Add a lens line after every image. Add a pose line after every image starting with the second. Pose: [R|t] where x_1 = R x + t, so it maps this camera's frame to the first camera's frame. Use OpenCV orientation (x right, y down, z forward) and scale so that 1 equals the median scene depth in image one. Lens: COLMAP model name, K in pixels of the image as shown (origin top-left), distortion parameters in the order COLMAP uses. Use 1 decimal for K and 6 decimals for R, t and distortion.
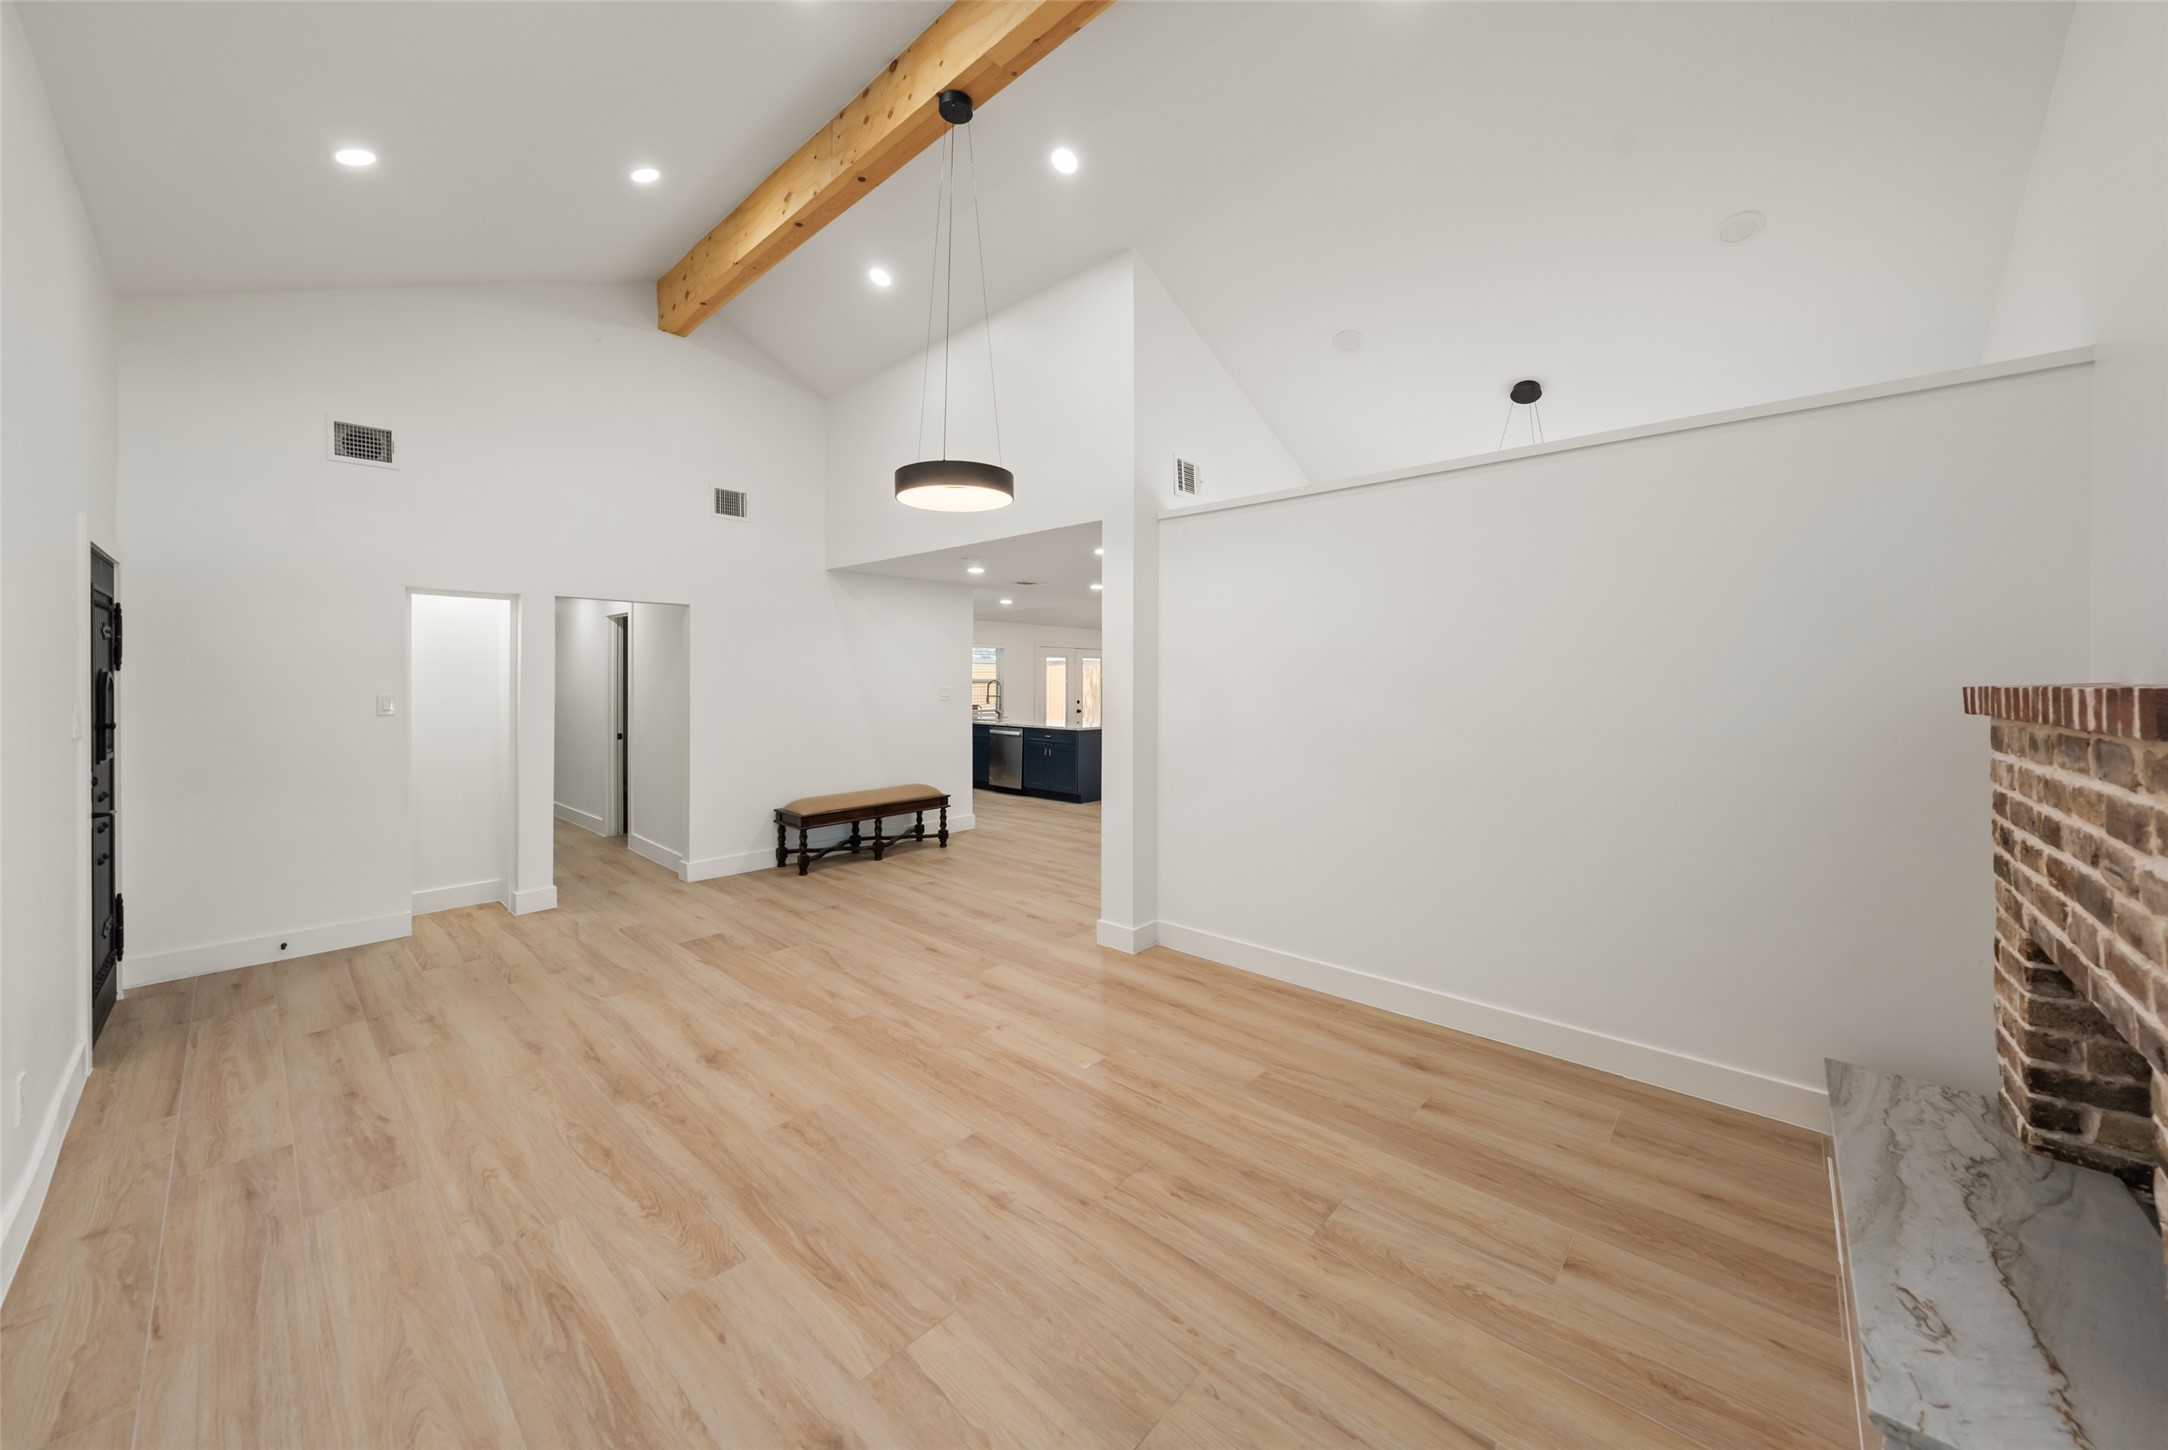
lens RADIAL K [[768.5, 0, 1083.2], [0, 768.5, 682.5], [0, 0, 1]] dist [-0.001097, -0.000047]
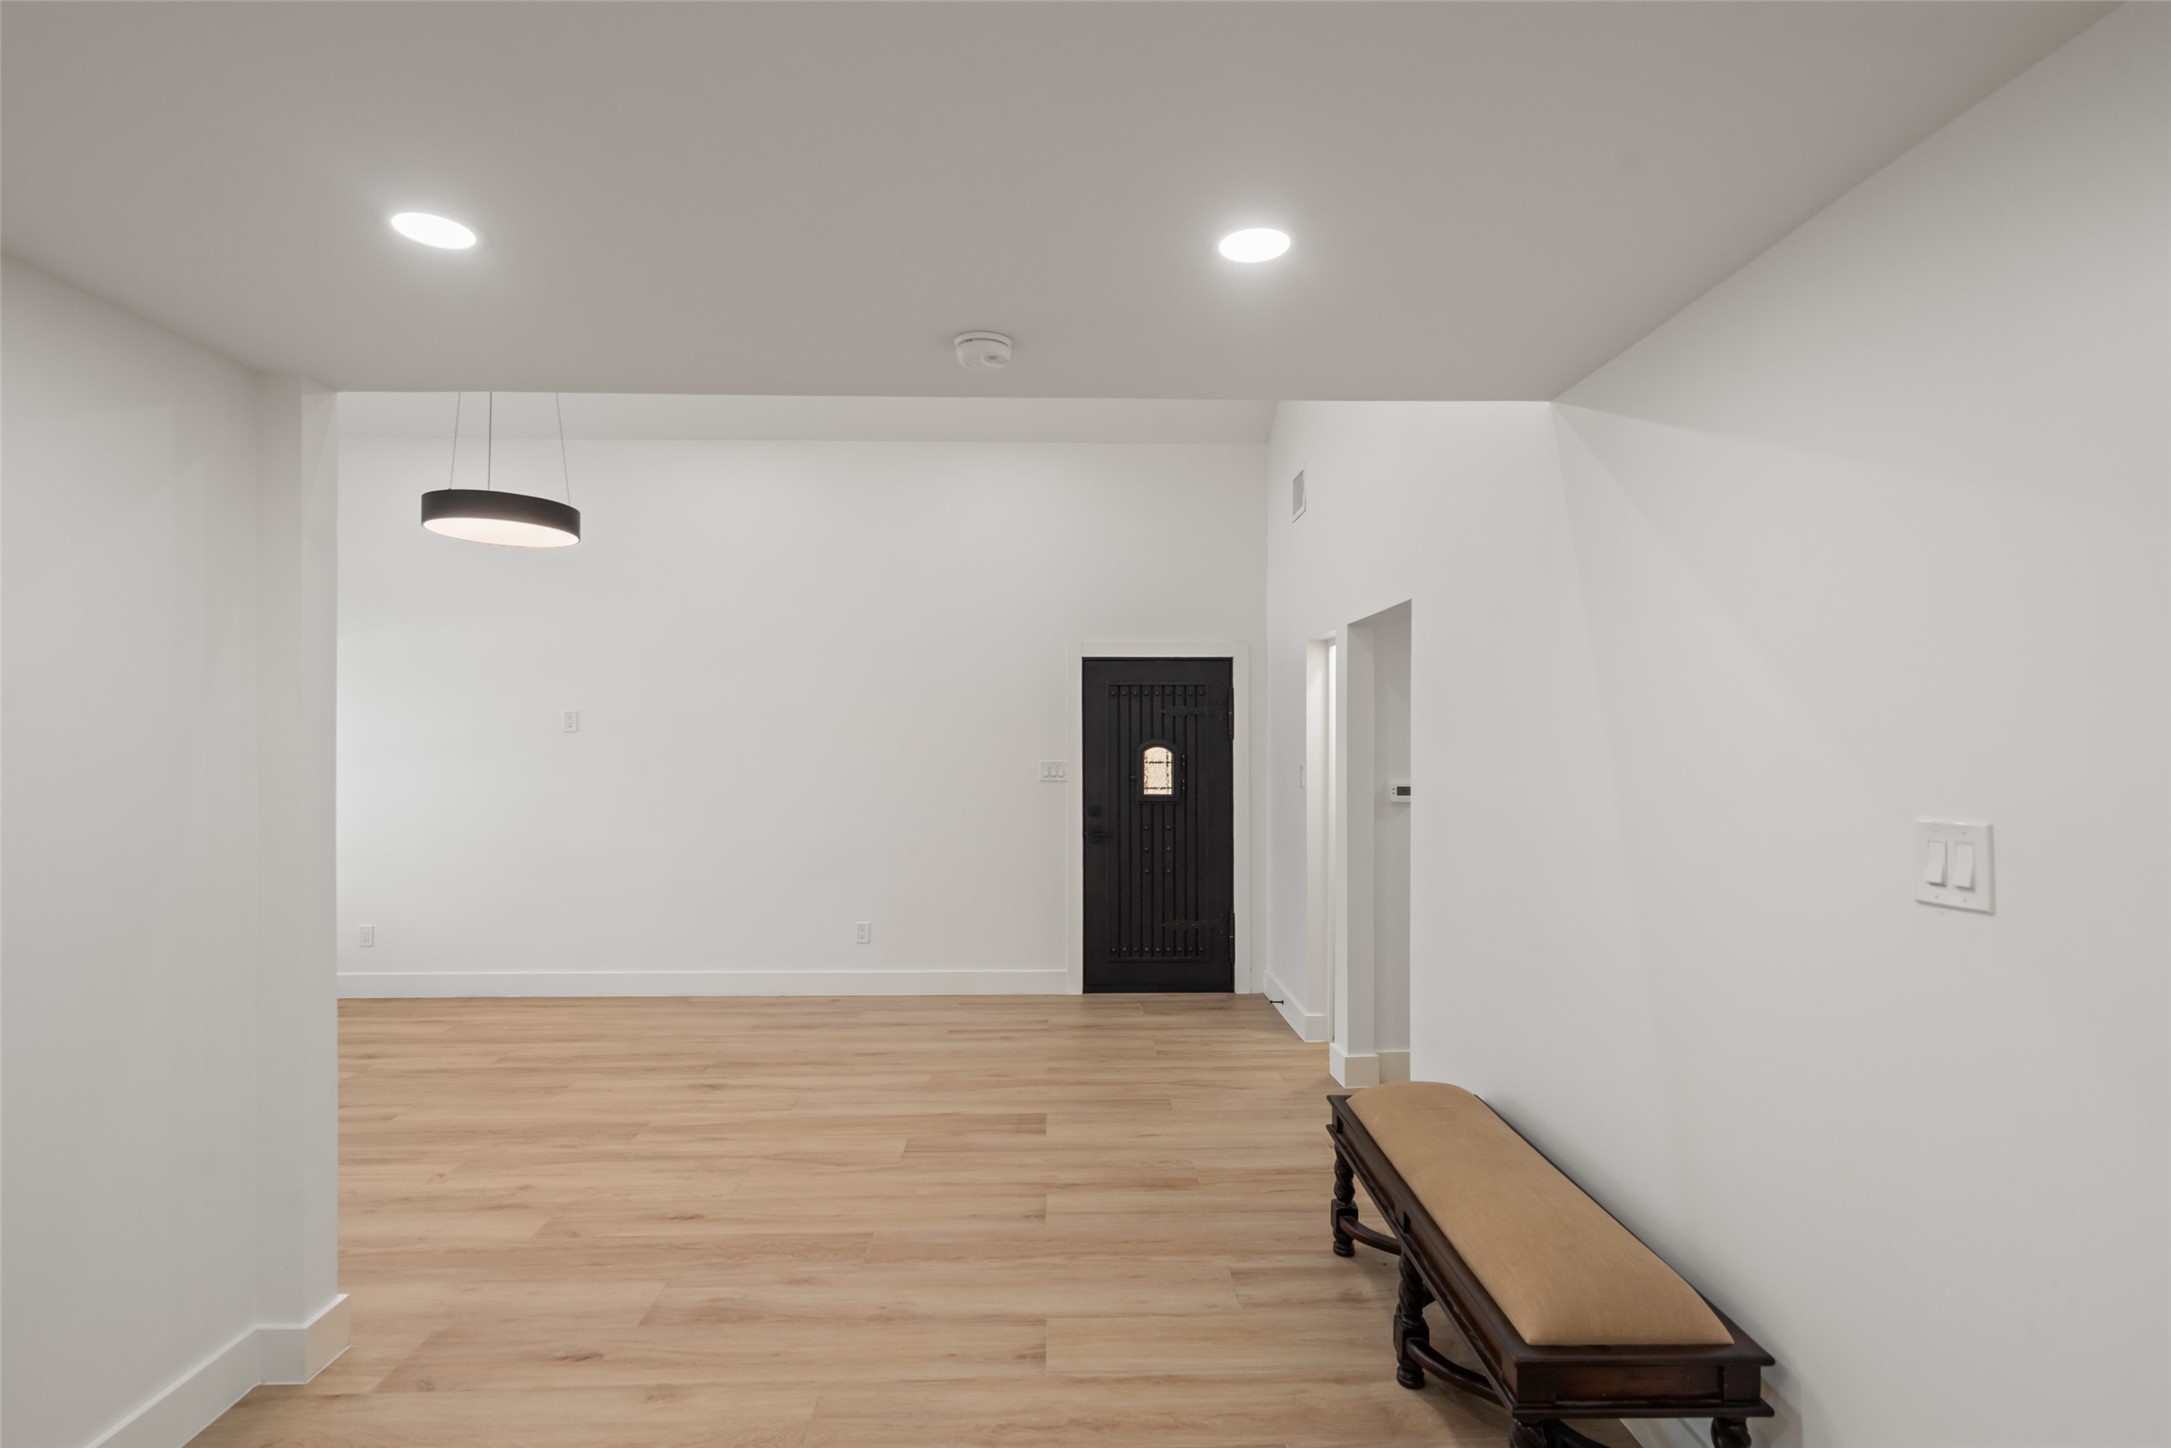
lens RADIAL K [[1060.0, 0, 1089.8], [0, 1060.0, 739.1], [0, 0, 1]] dist [0.003789, -0.000299]
pose [[-0.716842, -0.002807, -0.697230, 0.167024], [-0.005851, 0.999981, 0.001989, -0.017014], [0.697212, 0.005505, -0.716844, 2.080489]]
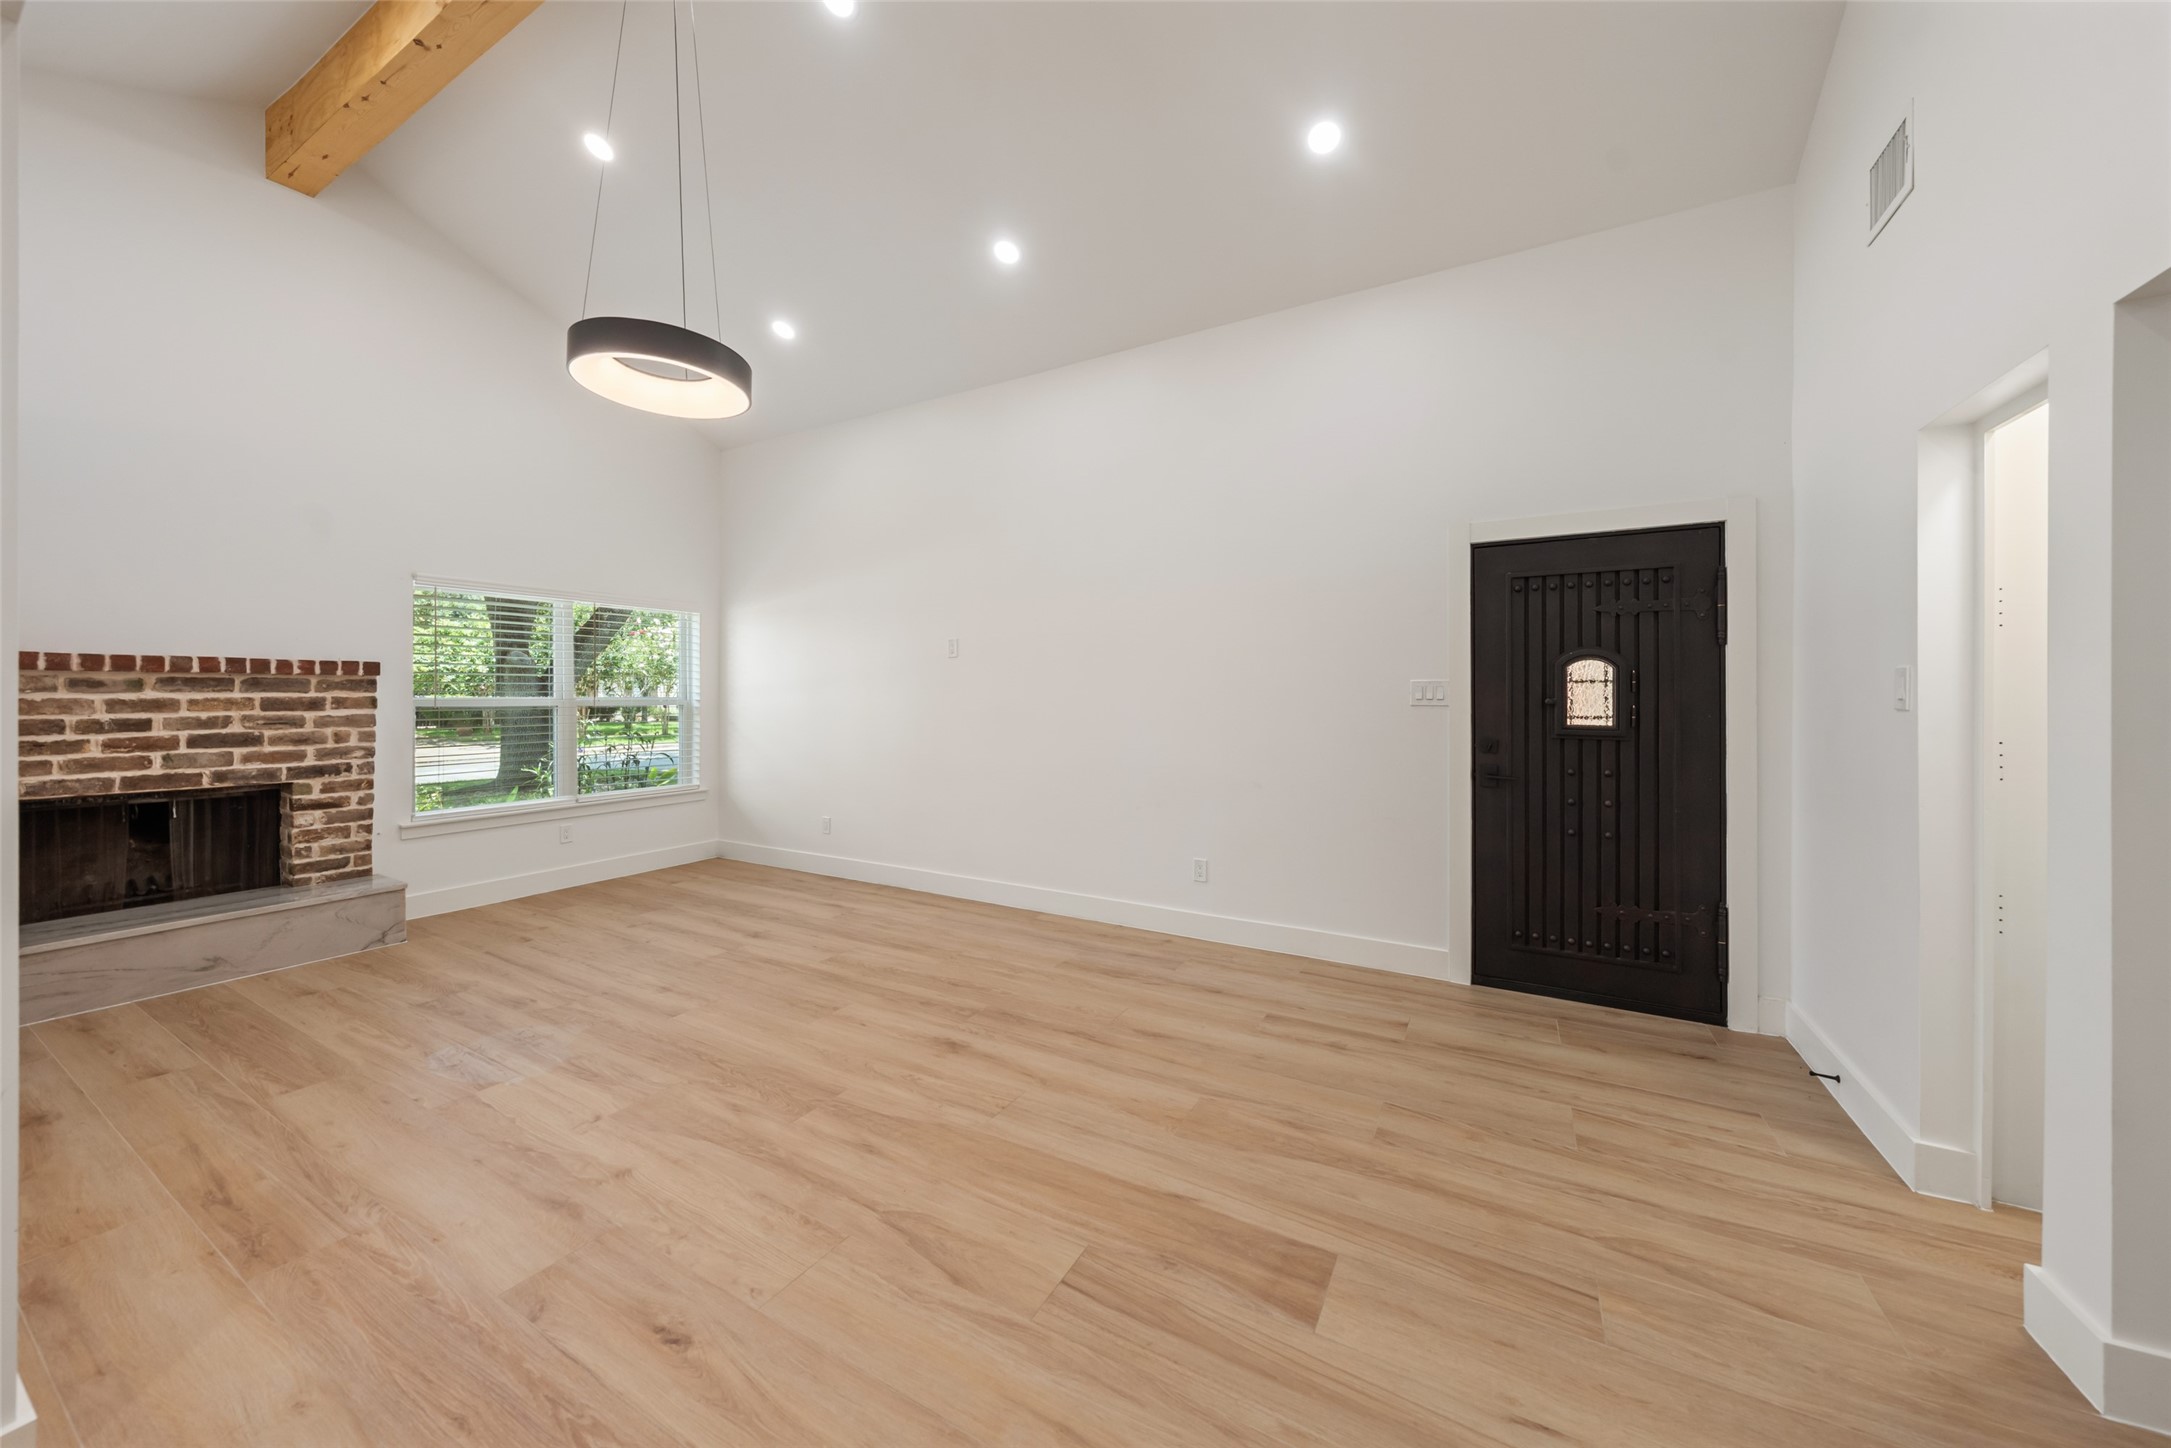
lens RADIAL K [[754.4, 0, 1085.3], [0, 754.4, 696.1], [0, 0, 1]] dist [-0.002796, -0.000112]
pose [[-0.973908, -0.005511, -0.226875, -0.358343], [-0.006491, 0.999973, 0.003575, 0.043597], [0.226849, 0.004955, -0.973917, 1.630419]]
